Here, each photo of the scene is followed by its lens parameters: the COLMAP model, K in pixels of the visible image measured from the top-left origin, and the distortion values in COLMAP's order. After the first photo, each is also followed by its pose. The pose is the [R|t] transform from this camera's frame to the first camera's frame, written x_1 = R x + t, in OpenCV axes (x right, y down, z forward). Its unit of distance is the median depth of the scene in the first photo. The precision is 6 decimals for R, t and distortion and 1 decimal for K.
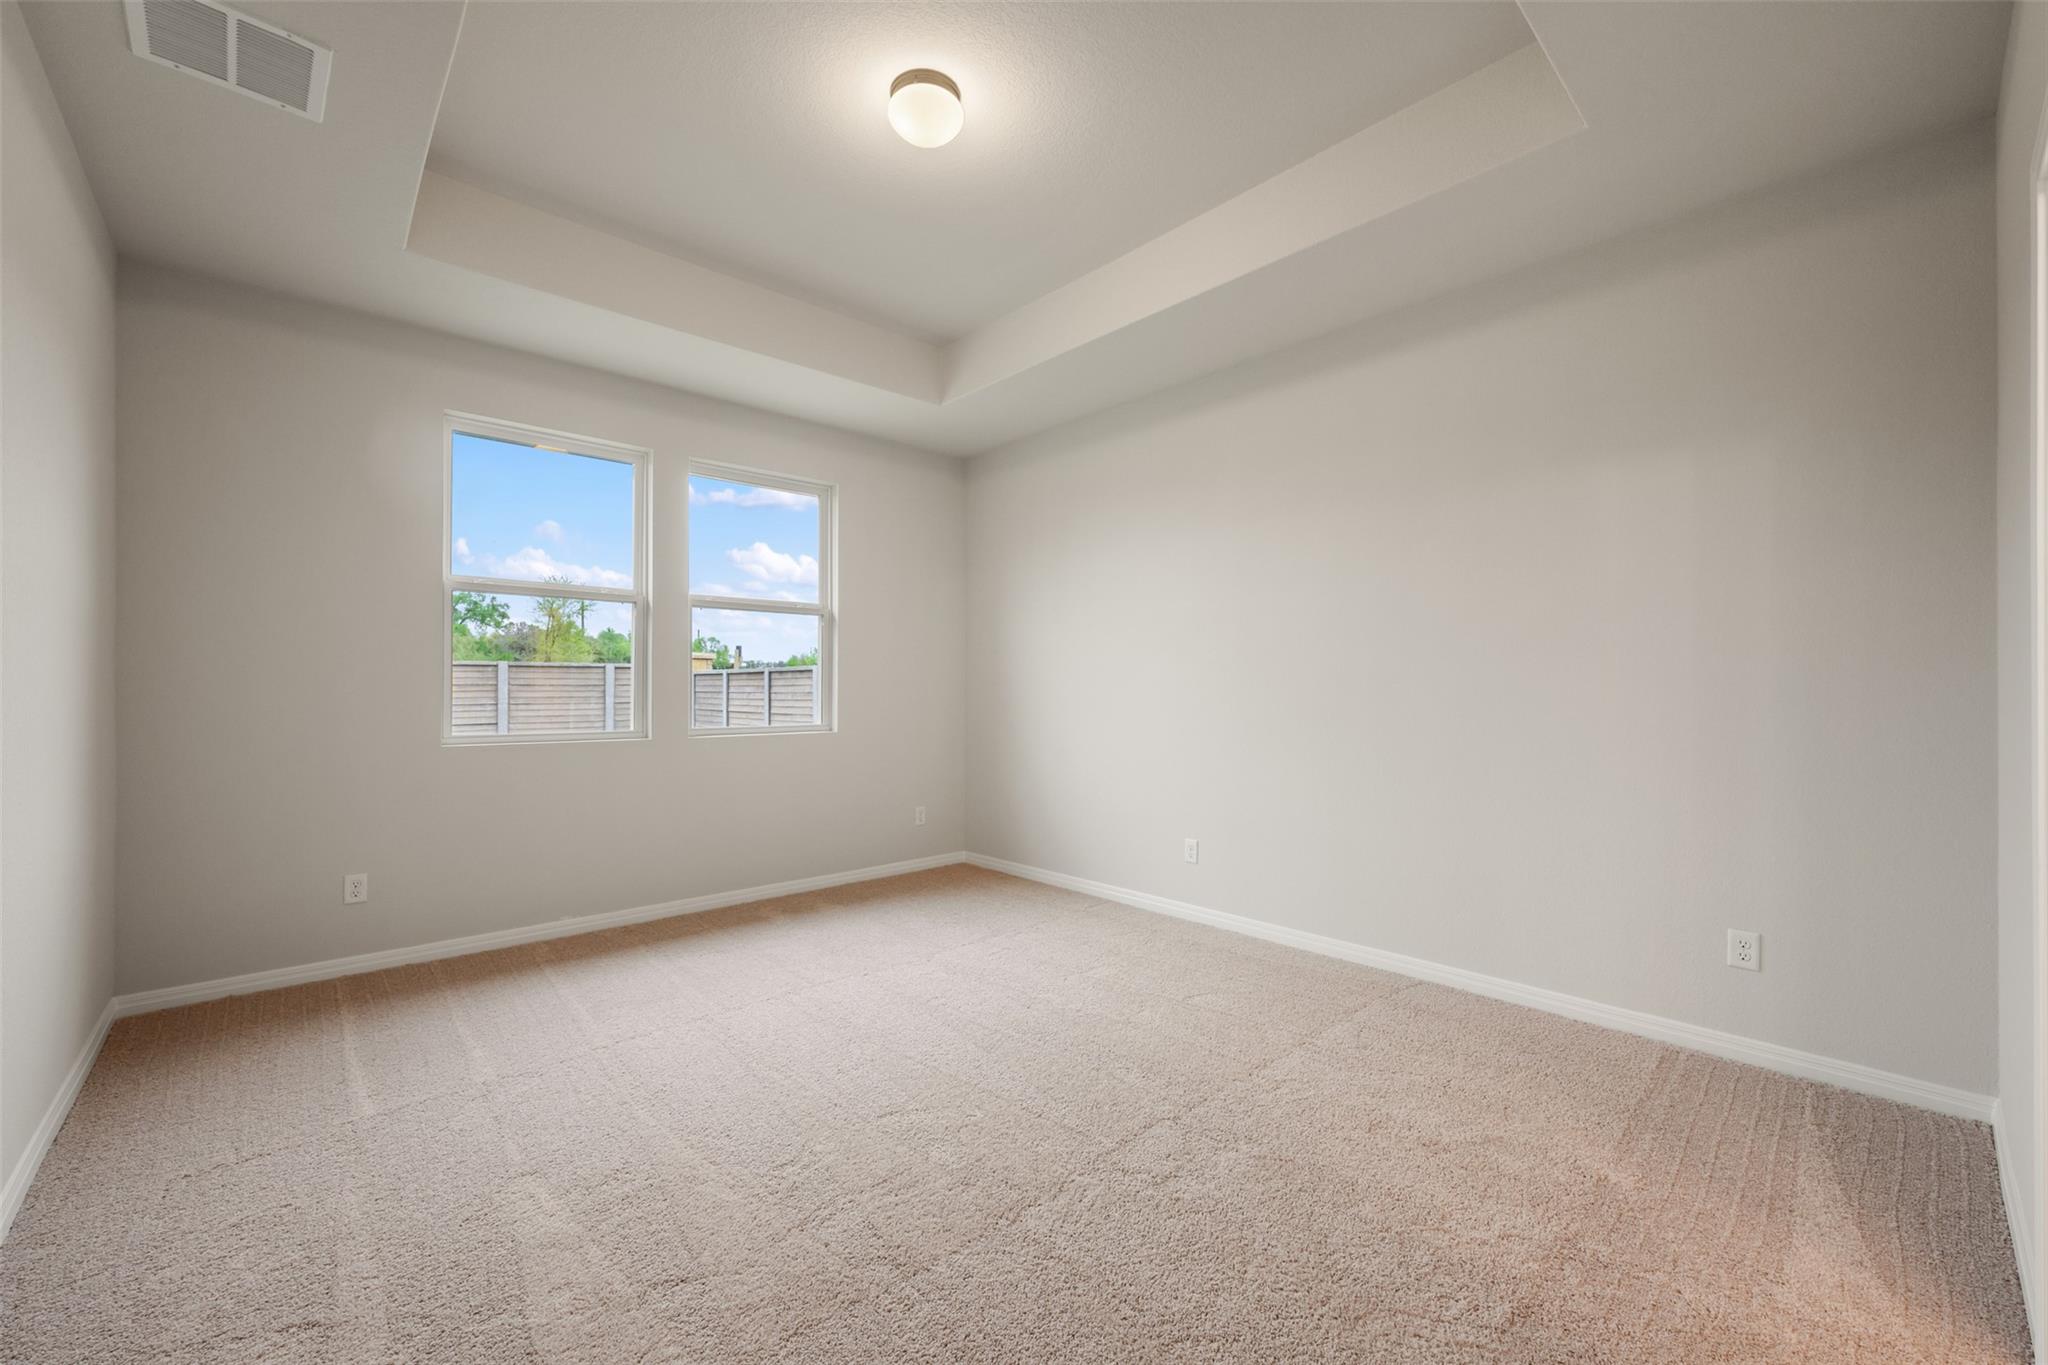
lens RADIAL K [[819.6, 0, 1041.4], [0, 819.6, 680.0], [0, 0, 1]] dist [-0.002879, -0.000220]
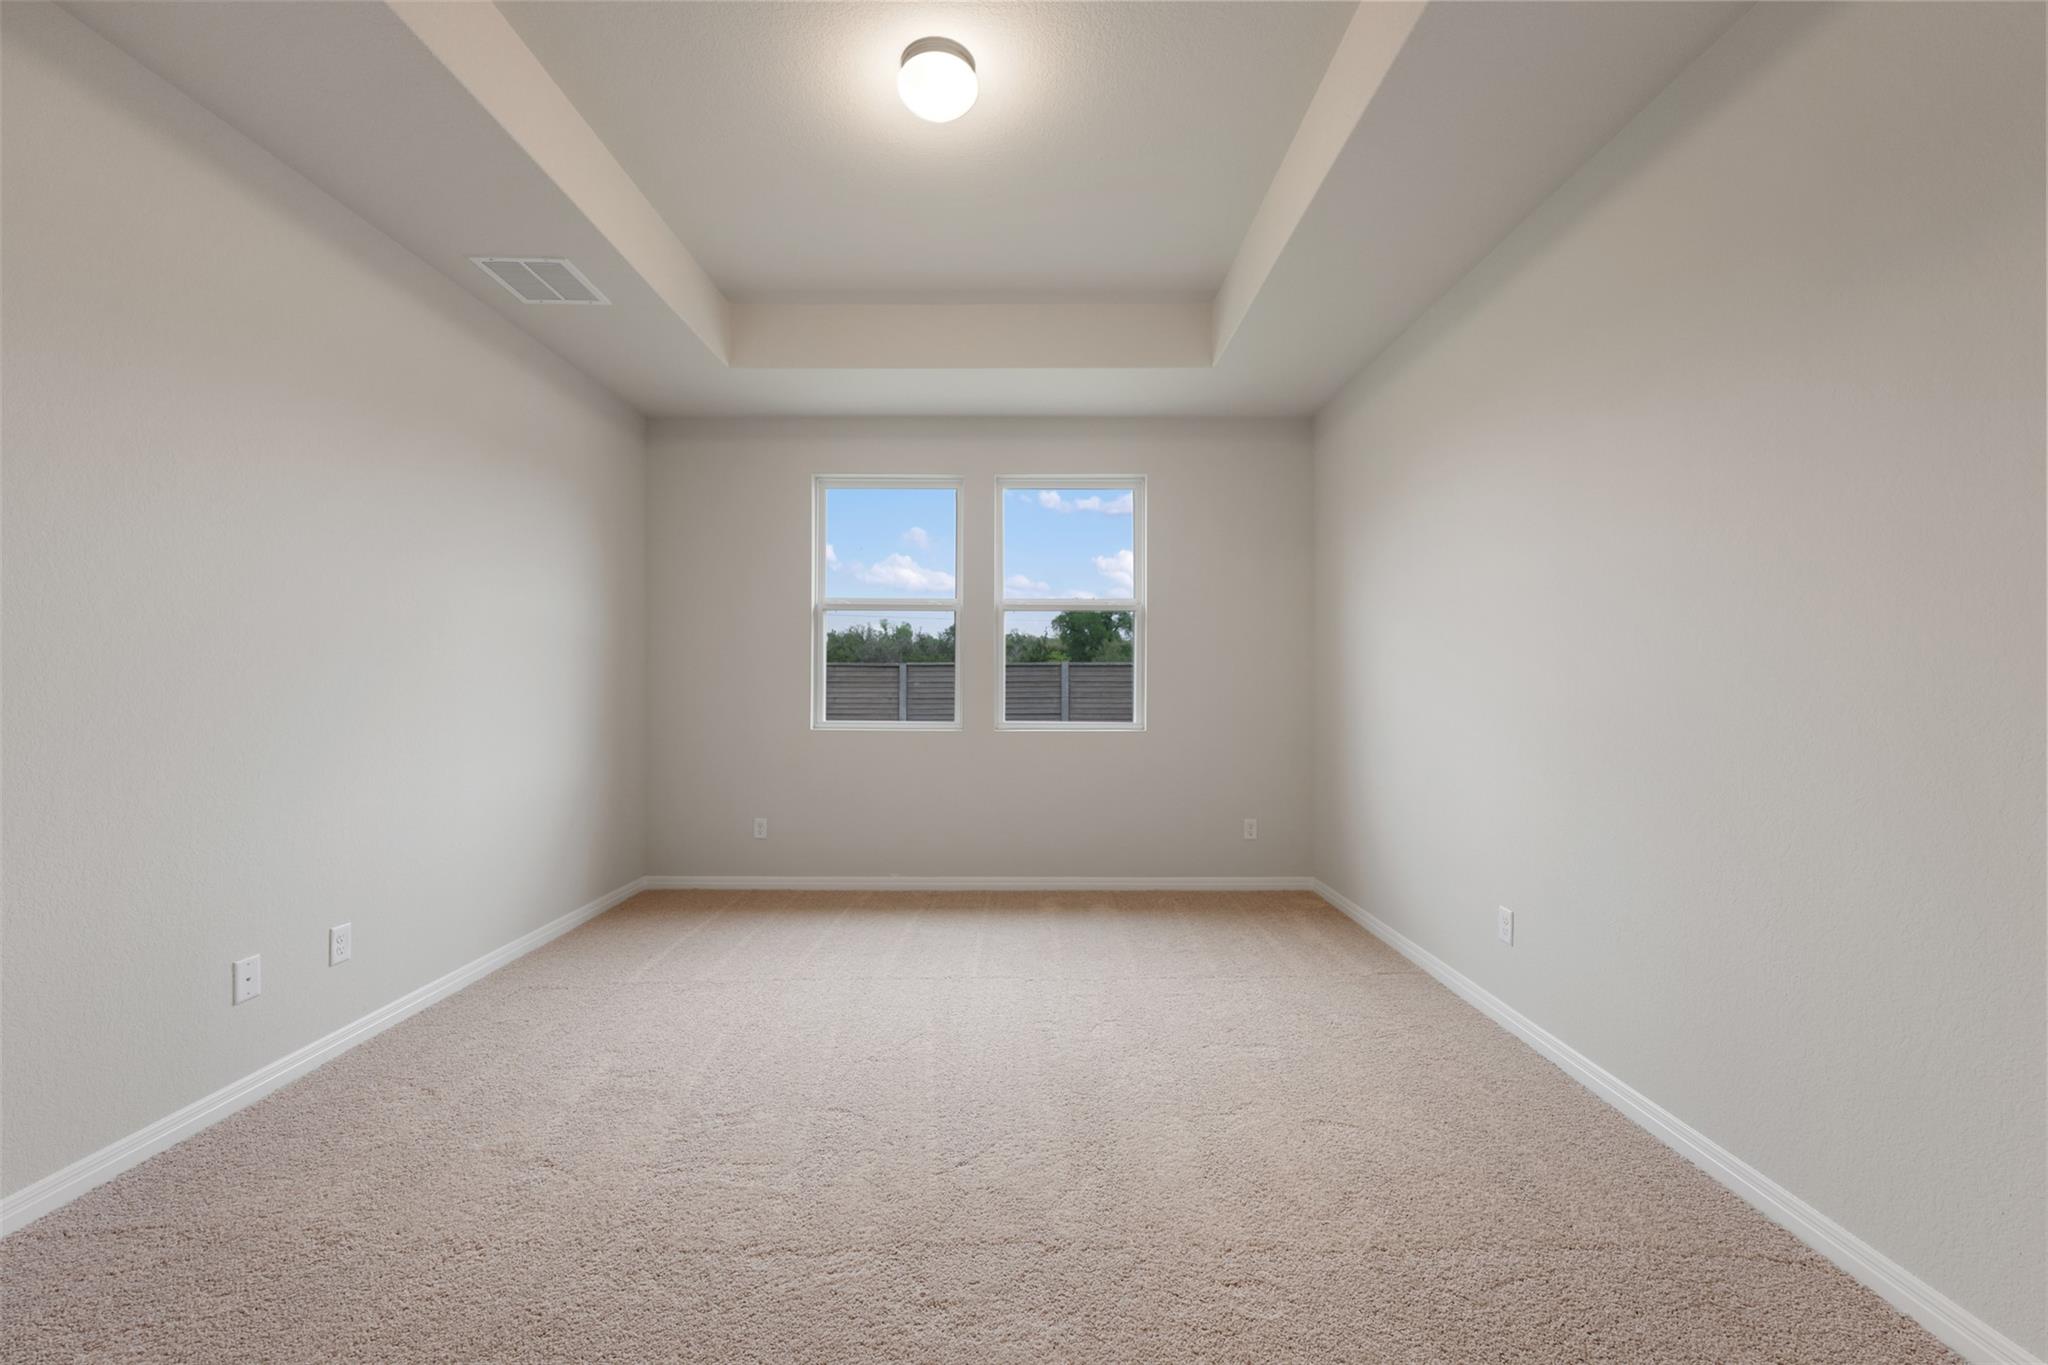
lens RADIAL K [[819.6, 0, 1023.0], [0, 819.6, 676.0], [0, 0, 1]] dist [-0.002879, -0.000220]
pose [[0.725449, -0.006515, -0.688246, 0.349228], [0.006760, 0.999974, -0.002341, -0.000302], [0.688243, -0.002954, 0.725474, 0.219761]]
